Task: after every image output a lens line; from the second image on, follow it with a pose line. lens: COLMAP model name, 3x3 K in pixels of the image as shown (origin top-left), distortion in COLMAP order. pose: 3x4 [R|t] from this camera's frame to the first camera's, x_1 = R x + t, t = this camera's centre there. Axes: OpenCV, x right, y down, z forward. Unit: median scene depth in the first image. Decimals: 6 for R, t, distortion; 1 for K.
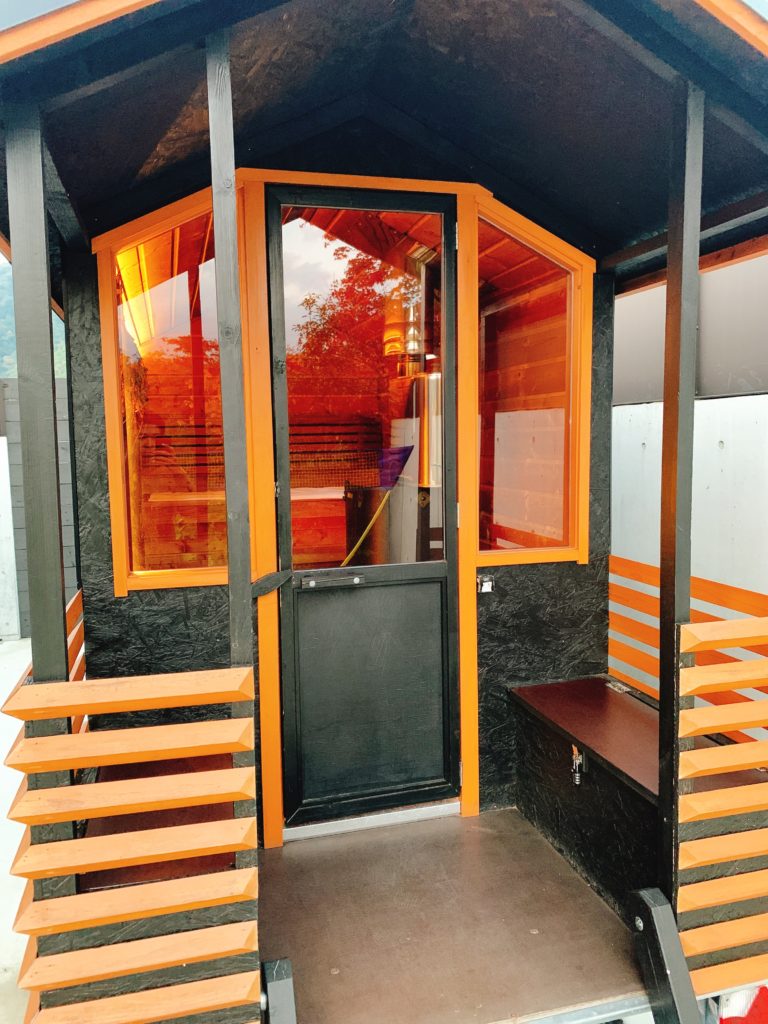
lens RADIAL K [[773.9, 0, 383.6], [0, 773.9, 501.2], [0, 0, 1]] dist [0.183106, -0.354725]
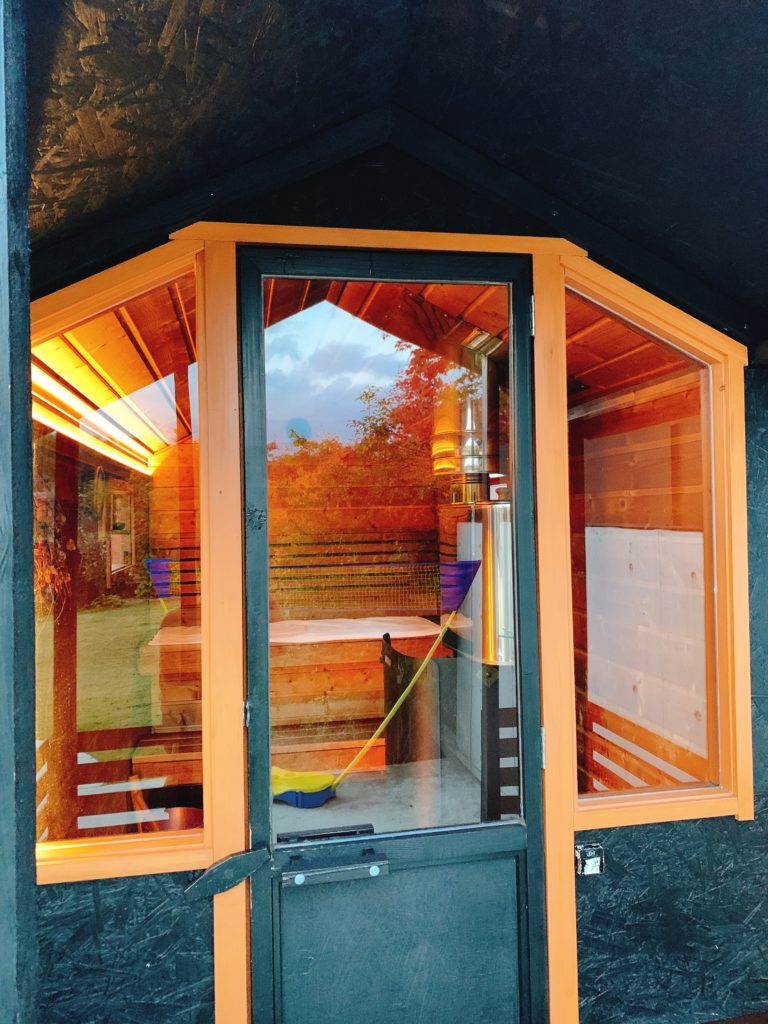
lens RADIAL K [[768.6, 0, 392.7], [0, 768.6, 505.5], [0, 0, 1]] dist [0.072853, -0.089946]
pose [[0.996954, -0.004053, -0.077893, 0.023986], [-0.003551, 0.995255, -0.097235, -0.107108], [0.077917, 0.097215, 0.992209, 0.337760]]
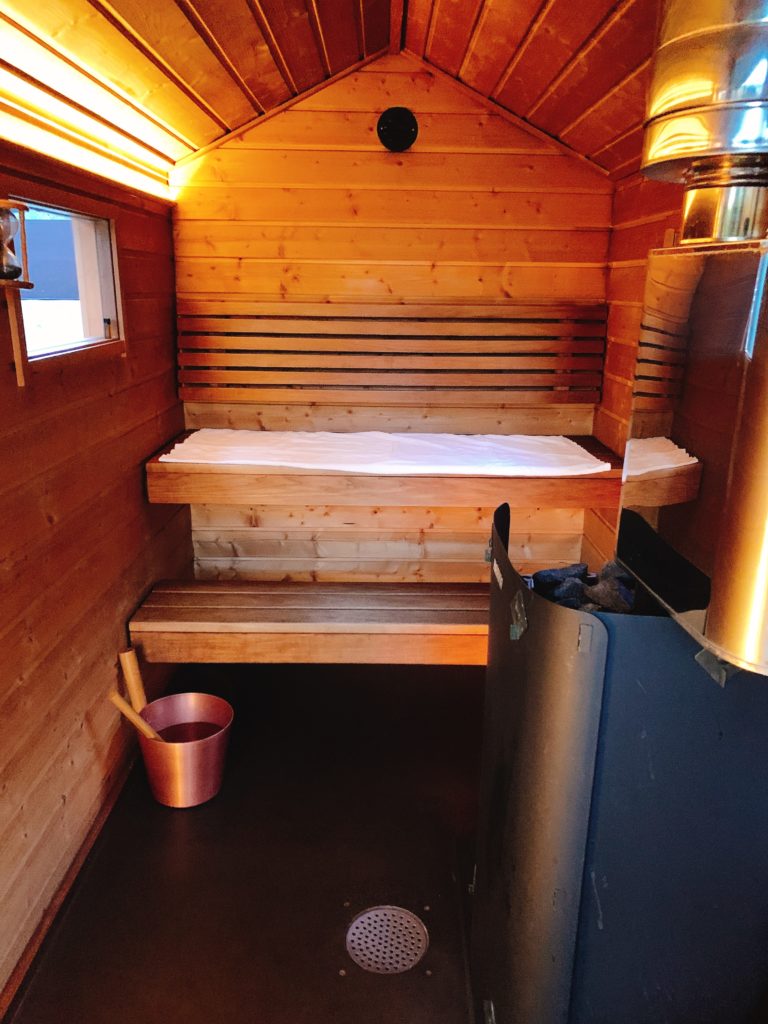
lens RADIAL K [[768.6, 0, 392.7], [0, 768.6, 505.5], [0, 0, 1]] dist [0.072853, -0.089946]
pose [[0.966721, 0.100113, -0.235430, -0.013922], [-0.052496, 0.978297, 0.200446, -0.140253], [0.250388, -0.181416, 0.950996, 0.821801]]
